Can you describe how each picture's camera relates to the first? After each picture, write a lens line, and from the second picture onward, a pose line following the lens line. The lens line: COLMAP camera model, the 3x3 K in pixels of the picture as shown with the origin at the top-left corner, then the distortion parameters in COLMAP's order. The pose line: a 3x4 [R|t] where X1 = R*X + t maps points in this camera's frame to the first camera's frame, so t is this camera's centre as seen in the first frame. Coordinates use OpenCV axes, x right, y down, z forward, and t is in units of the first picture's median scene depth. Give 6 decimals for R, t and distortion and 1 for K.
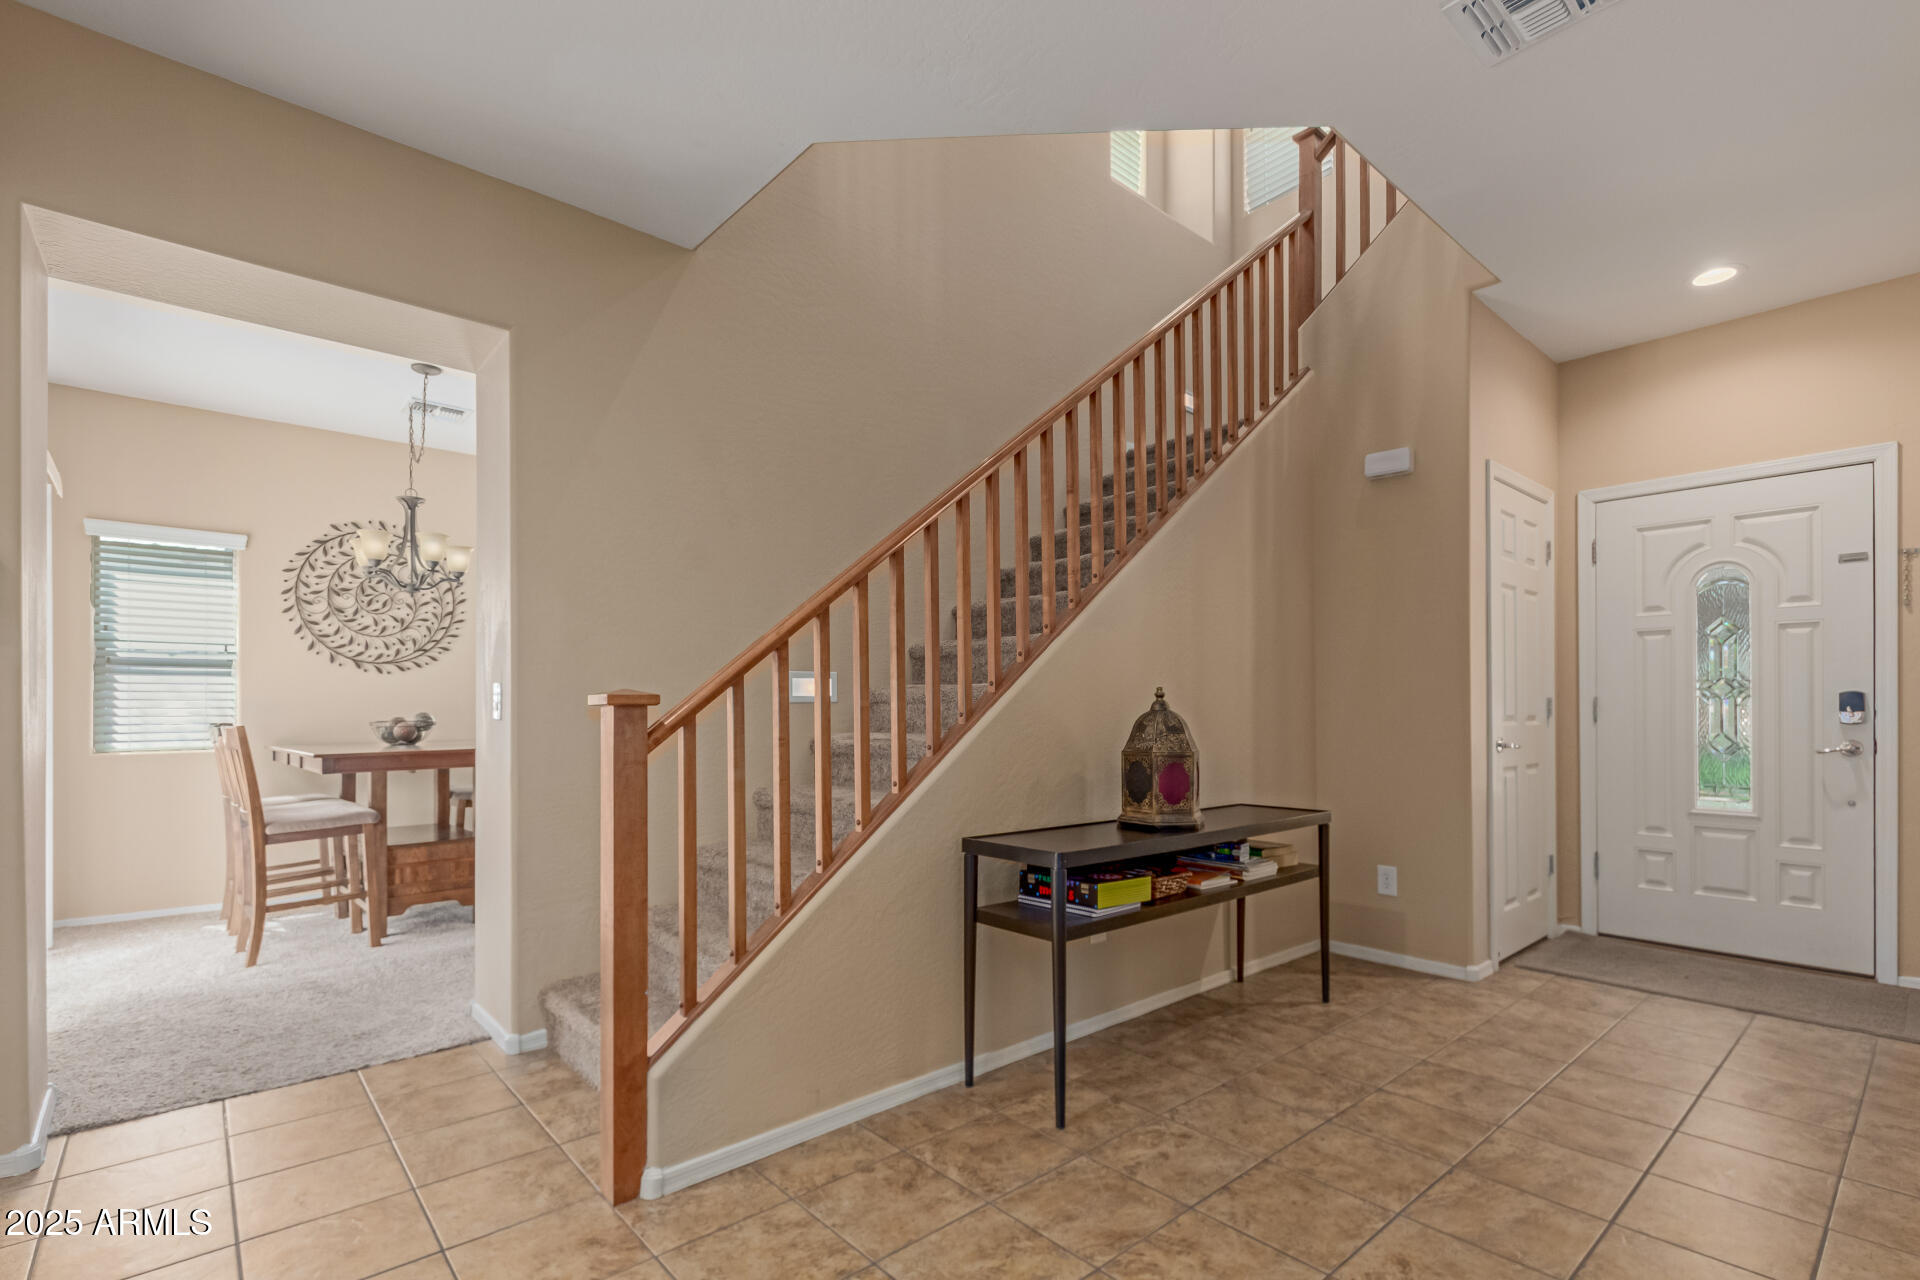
lens RADIAL K [[884.6, 0, 994.6], [0, 884.6, 706.6], [0, 0, 1]] dist [-0.001817, -0.000567]
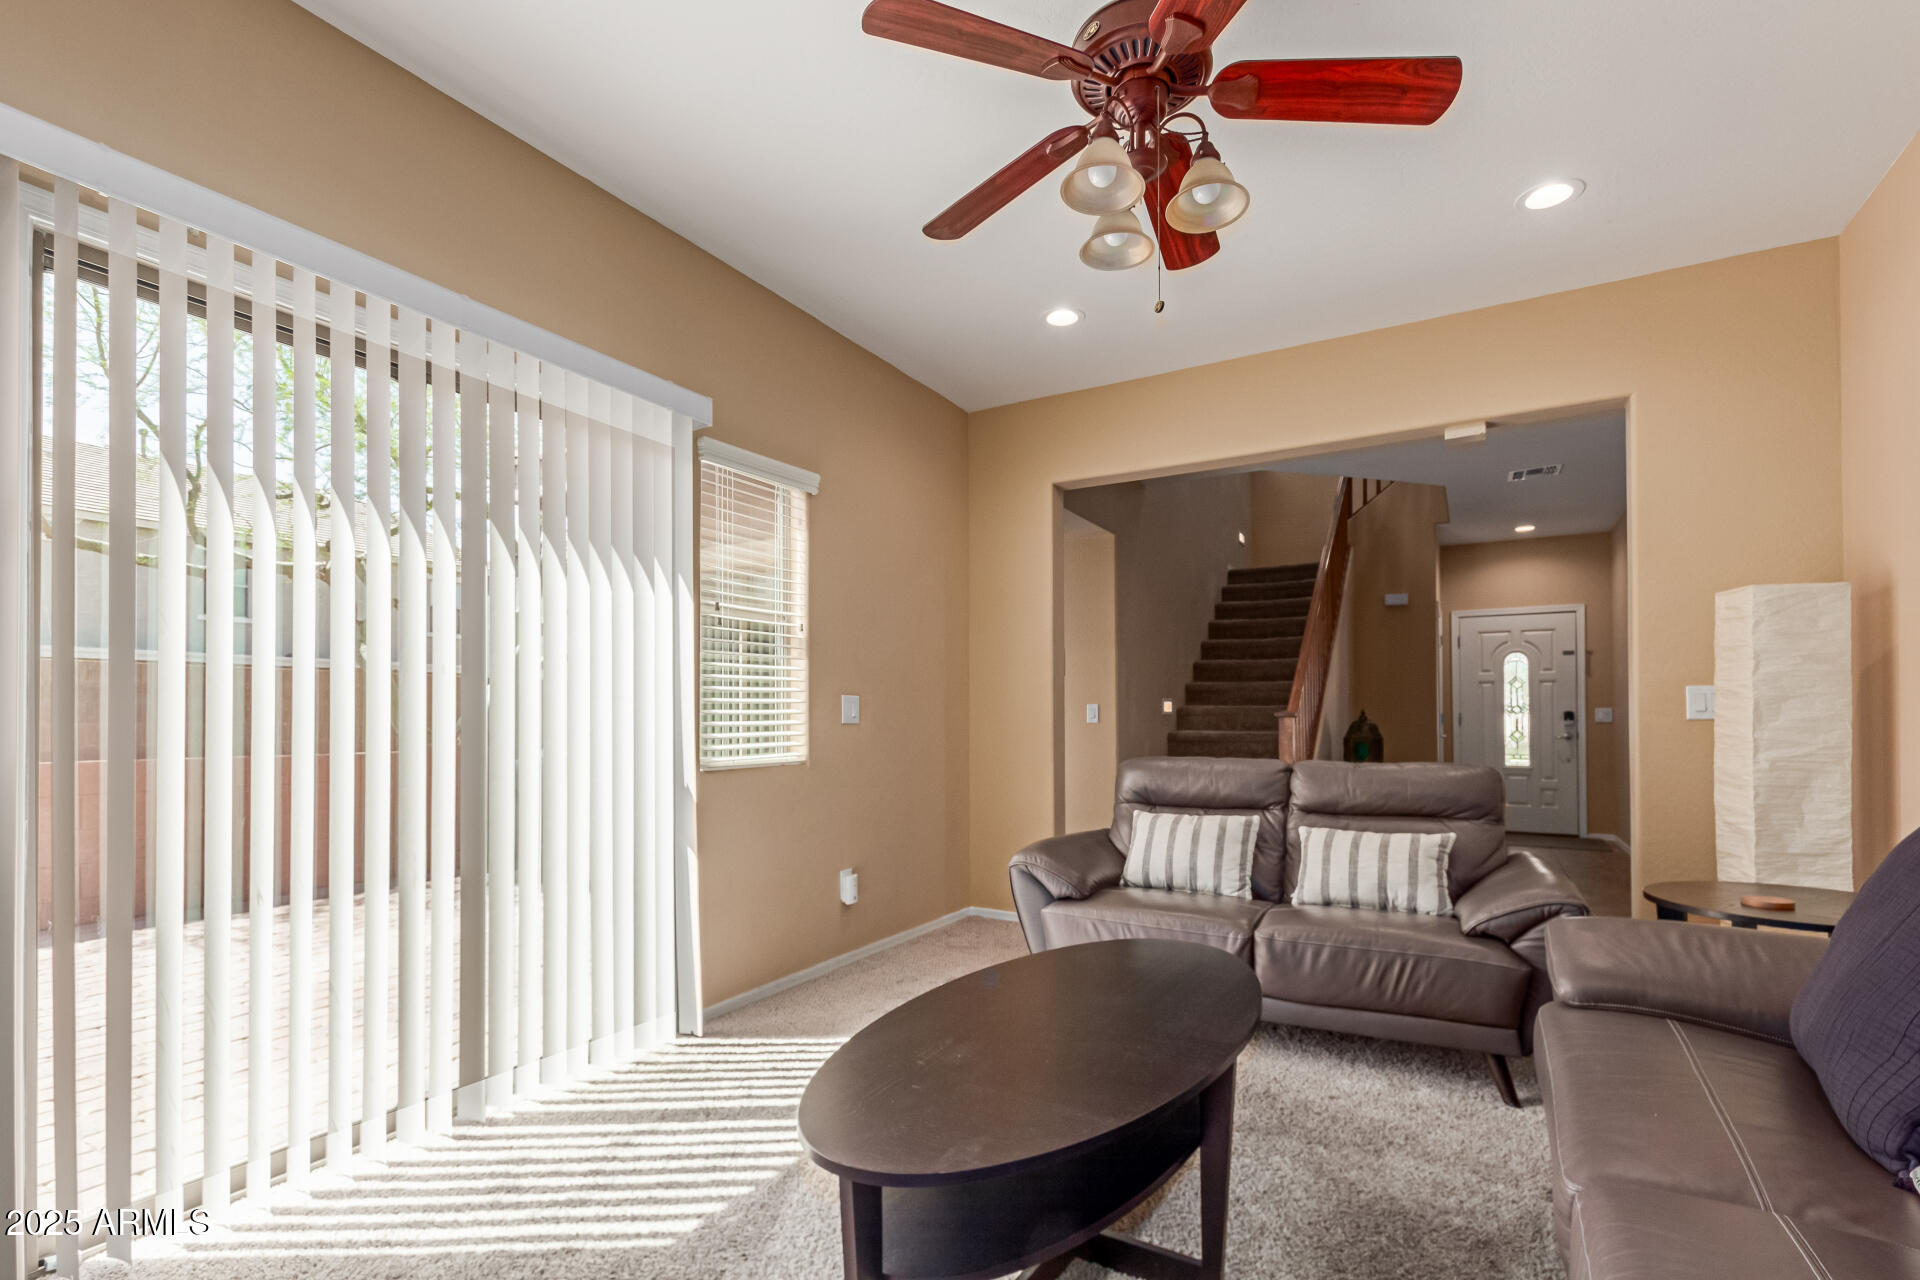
lens RADIAL K [[884.6, 0, 994.6], [0, 884.6, 706.6], [0, 0, 1]] dist [-0.001817, -0.000567]
pose [[0.947398, 0.004249, 0.320028, -1.155524], [-0.001535, 0.999961, -0.008732, -0.007473], [-0.320053, 0.007781, 0.947368, -0.682465]]
